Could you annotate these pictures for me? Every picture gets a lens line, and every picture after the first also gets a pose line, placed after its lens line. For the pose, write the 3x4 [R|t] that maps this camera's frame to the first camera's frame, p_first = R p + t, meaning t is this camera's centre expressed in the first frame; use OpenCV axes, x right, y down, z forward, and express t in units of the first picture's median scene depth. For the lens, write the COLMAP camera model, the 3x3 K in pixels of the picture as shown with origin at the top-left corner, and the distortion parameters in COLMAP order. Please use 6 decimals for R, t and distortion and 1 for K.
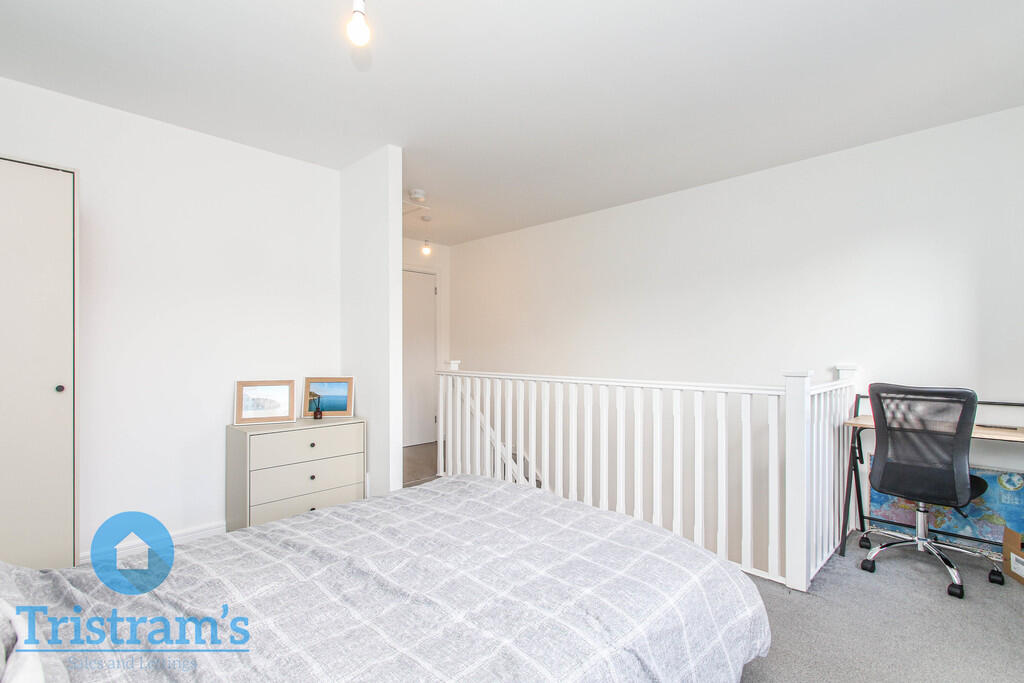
lens RADIAL K [[472.2, 0, 513.8], [0, 472.2, 345.5], [0, 0, 1]] dist [0.000743, -0.000556]
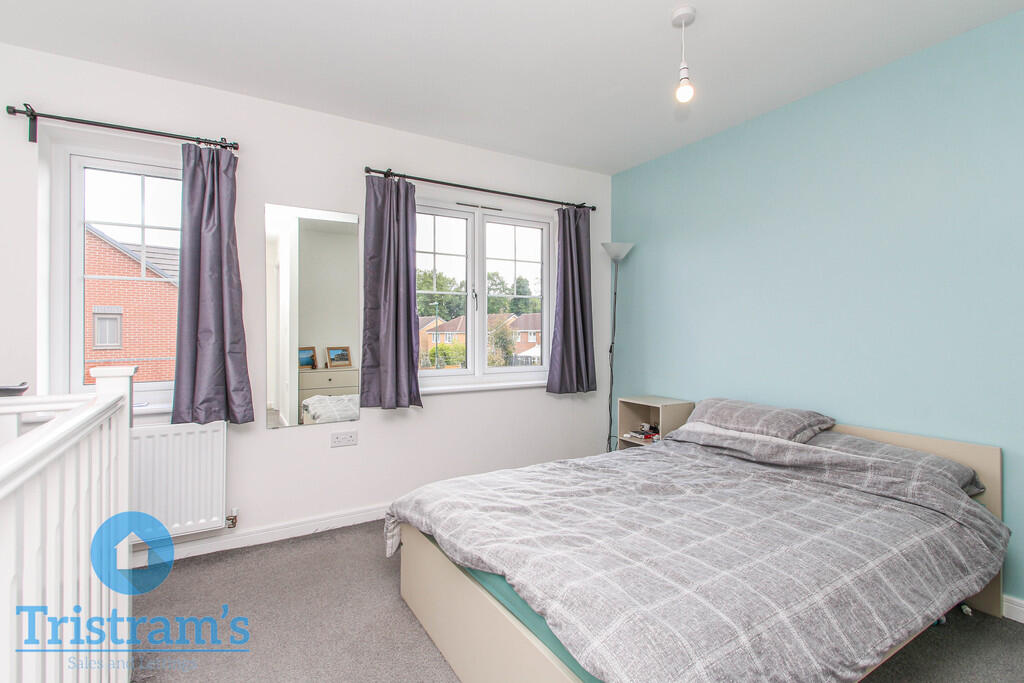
lens RADIAL K [[477.7, 0, 514.3], [0, 477.7, 330.4], [0, 0, 1]] dist [0.018678, -0.000098]
pose [[-0.970911, 0.003691, 0.239412, -0.065633], [0.000793, 0.999925, -0.012201, 0.004021], [-0.239439, -0.011657, -0.970841, 0.833234]]
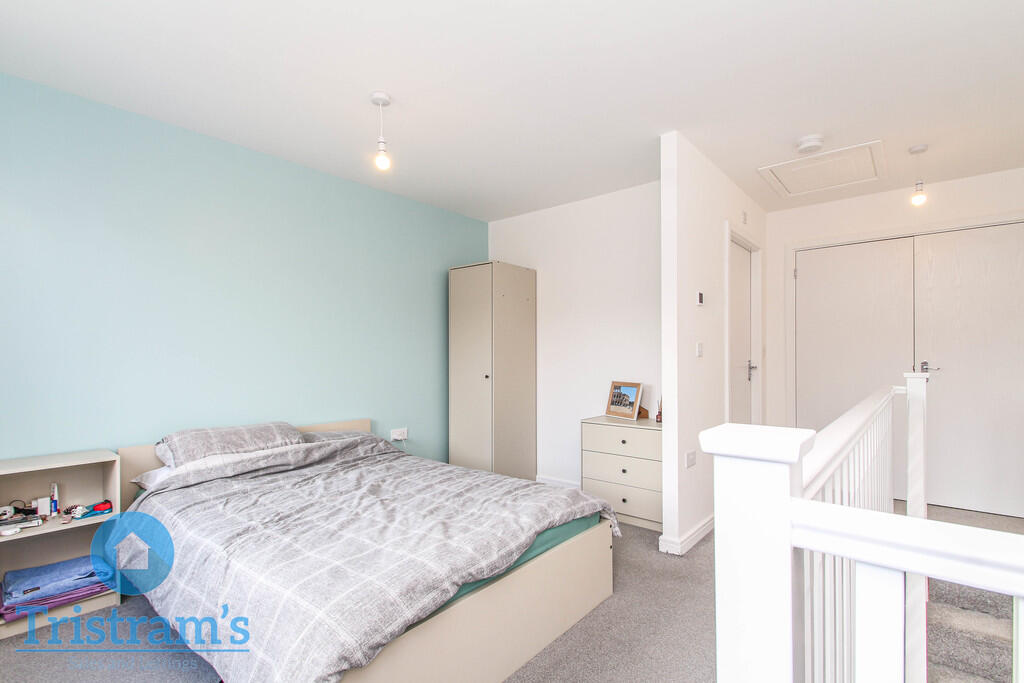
lens RADIAL K [[476.5, 0, 516.0], [0, 476.5, 347.8], [0, 0, 1]] dist [0.018107, -0.000769]
pose [[0.074849, -0.018236, -0.997028, 0.464842], [0.010927, 0.999788, -0.017466, 0.003999], [0.997135, -0.009587, 0.075032, 0.461432]]
